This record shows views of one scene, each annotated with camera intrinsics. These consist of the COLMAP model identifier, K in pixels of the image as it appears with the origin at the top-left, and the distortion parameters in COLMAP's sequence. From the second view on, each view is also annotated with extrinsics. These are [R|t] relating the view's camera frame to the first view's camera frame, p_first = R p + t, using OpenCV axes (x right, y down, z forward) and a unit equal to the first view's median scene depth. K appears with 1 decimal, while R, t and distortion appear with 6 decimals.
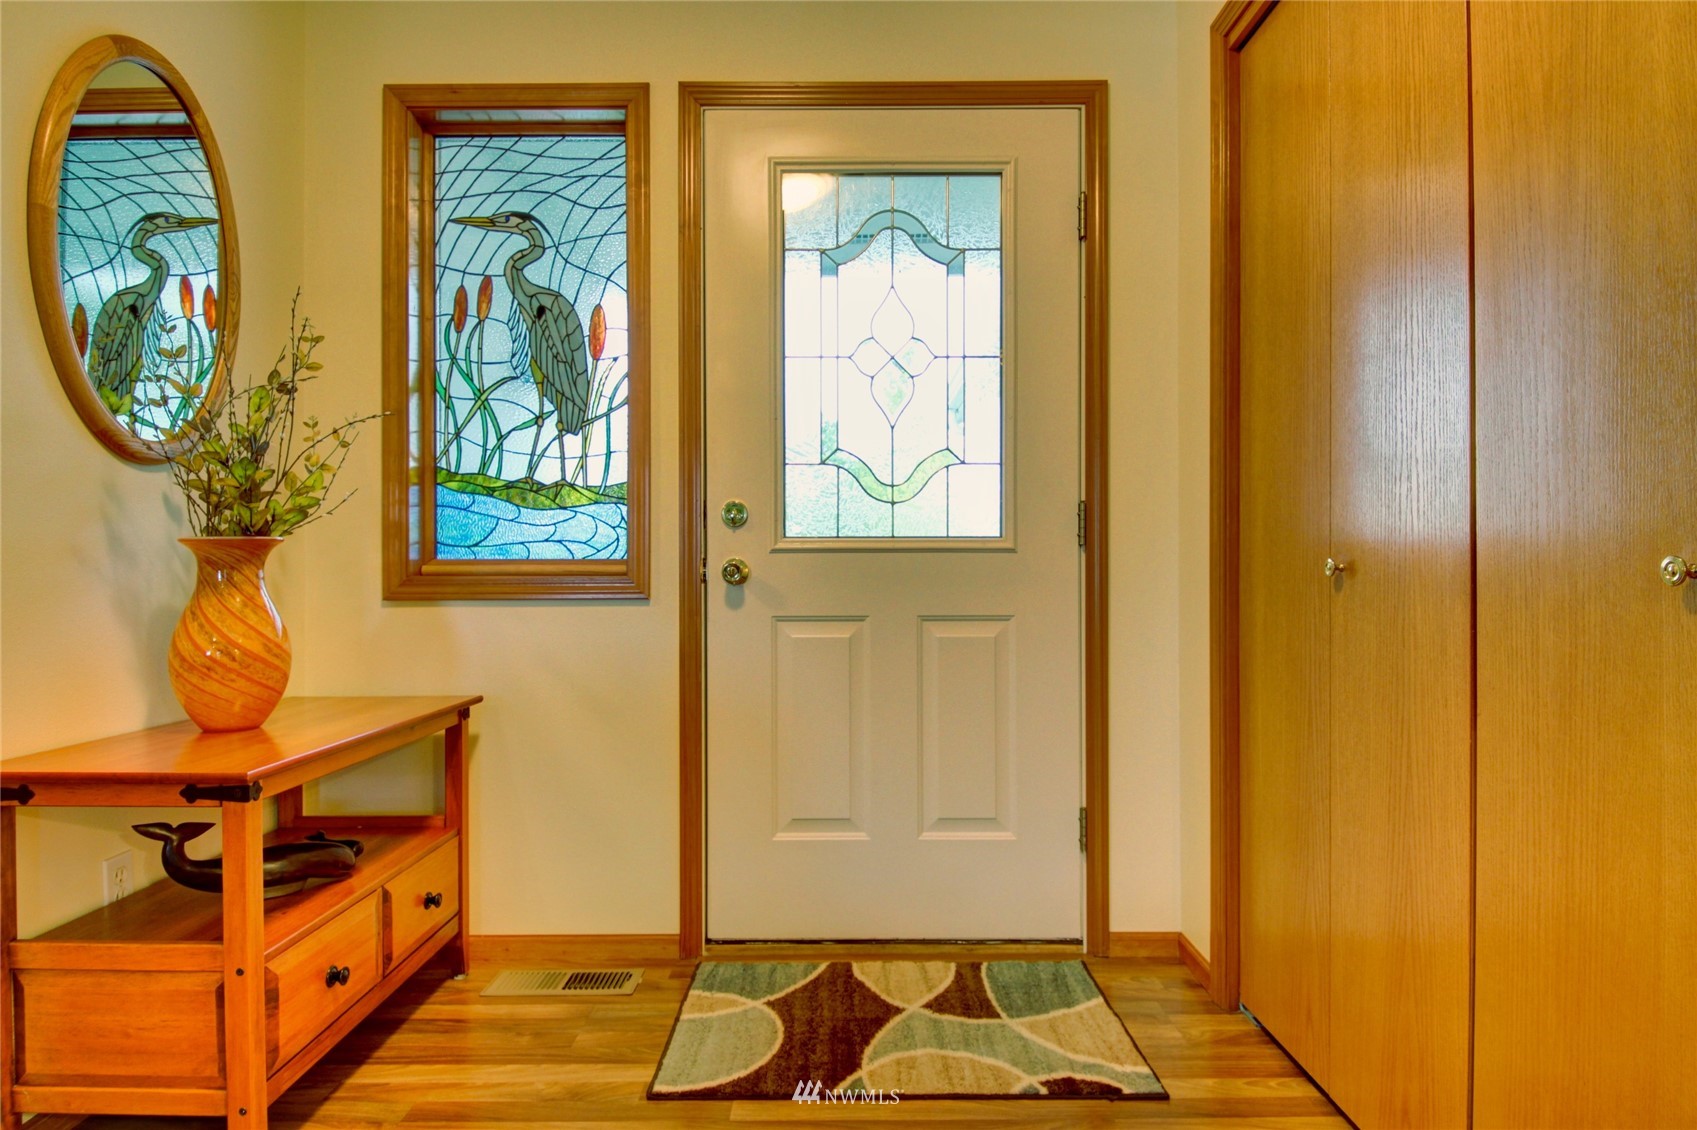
lens RADIAL K [[958.1, 0, 840.9], [0, 958.1, 564.4], [0, 0, 1]] dist [0.020523, -0.020170]
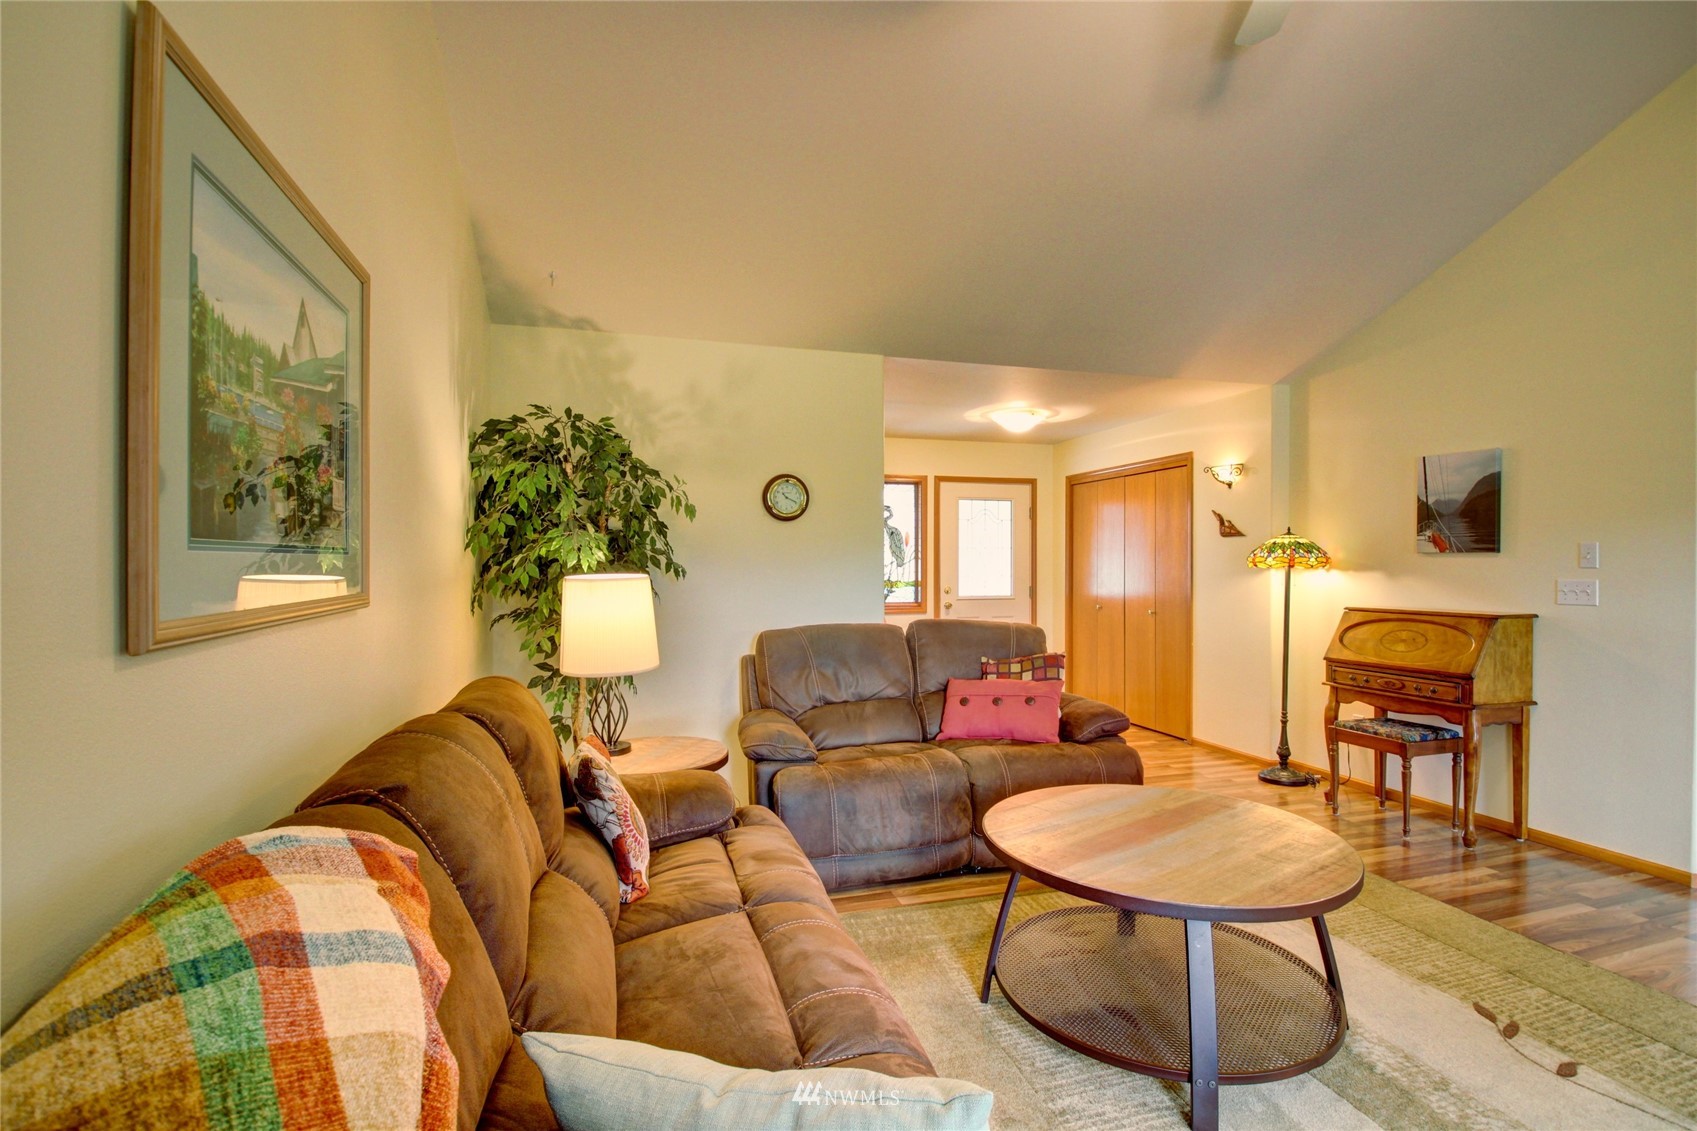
lens RADIAL K [[792.8, 0, 841.5], [0, 792.8, 565.4], [0, 0, 1]] dist [-0.007065, -0.010865]
pose [[0.964193, 0.001654, 0.265195, -1.321345], [-0.001897, 0.999998, 0.000660, -0.148725], [-0.265194, -0.001139, 0.964195, -1.865593]]
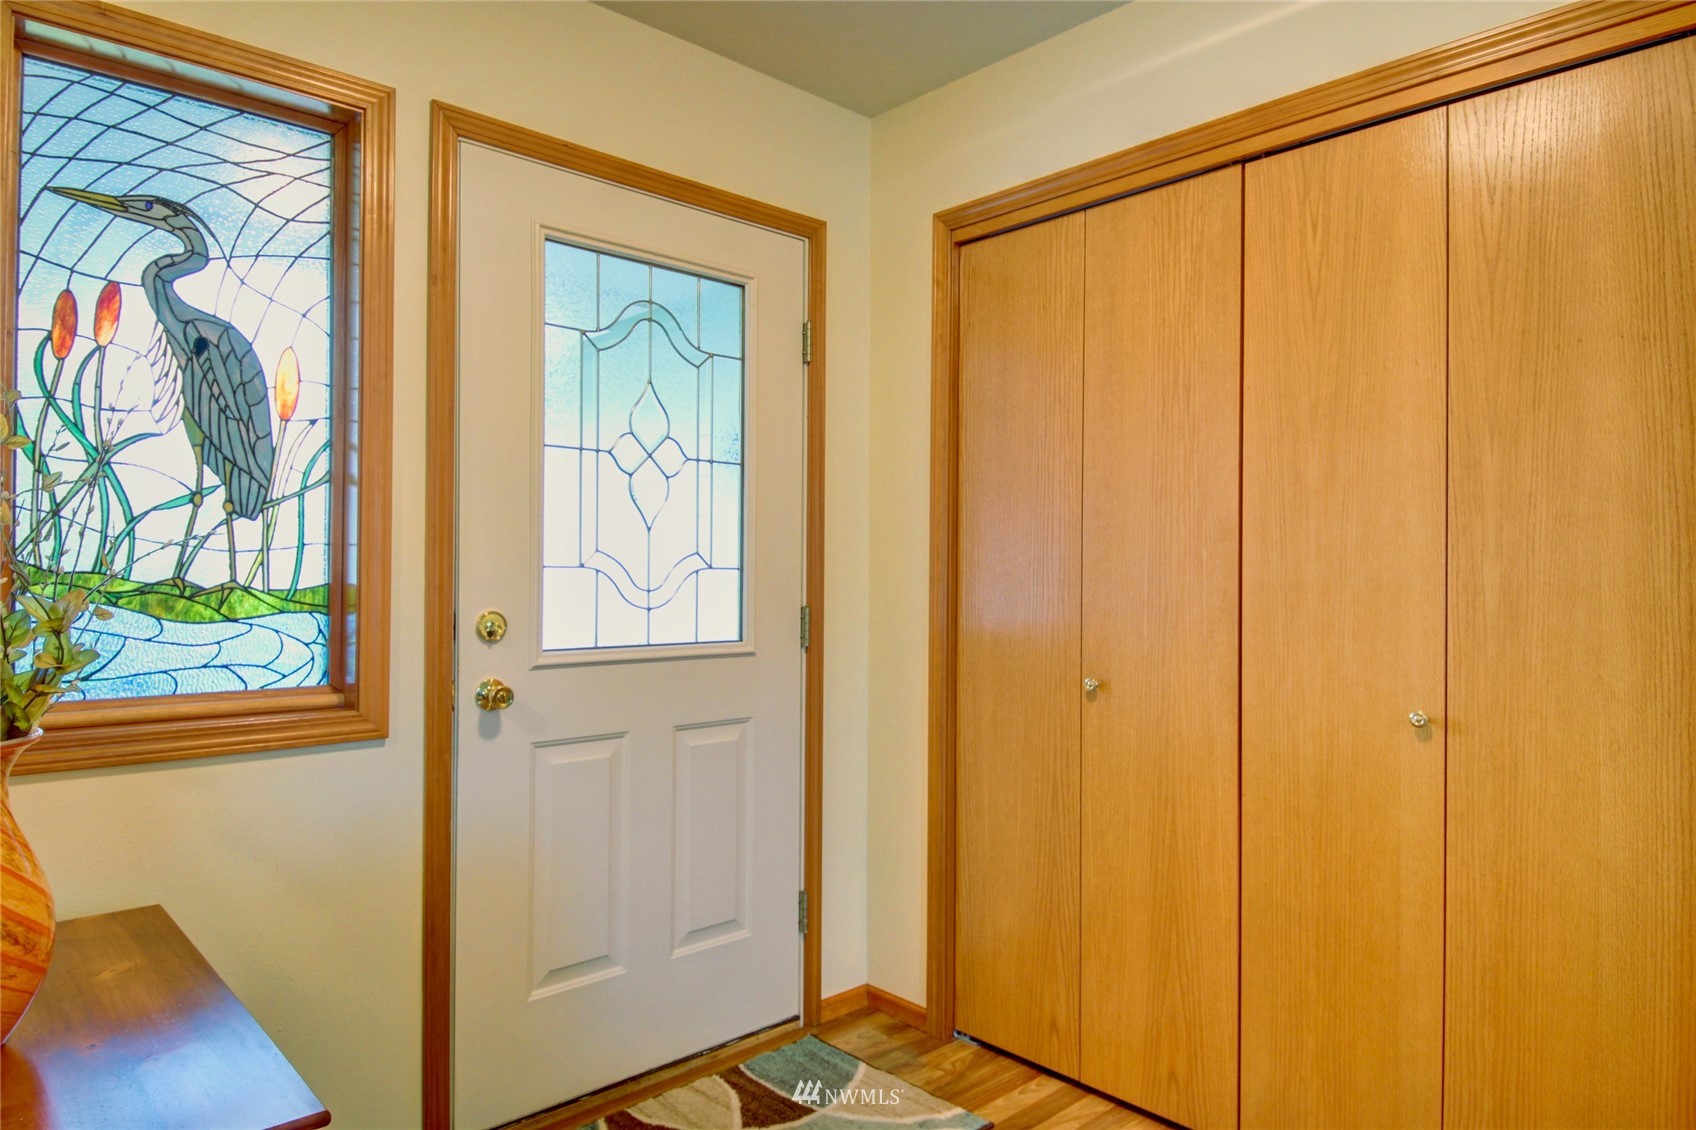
lens RADIAL K [[1032.1, 0, 842.9], [0, 1032.1, 563.6], [0, 0, 1]] dist [0.005855, -0.006744]
pose [[0.741126, 0.011871, 0.671261, -0.487191], [-0.009261, 0.999929, -0.007458, -0.102991], [-0.671303, -0.000689, 0.741183, 0.114150]]
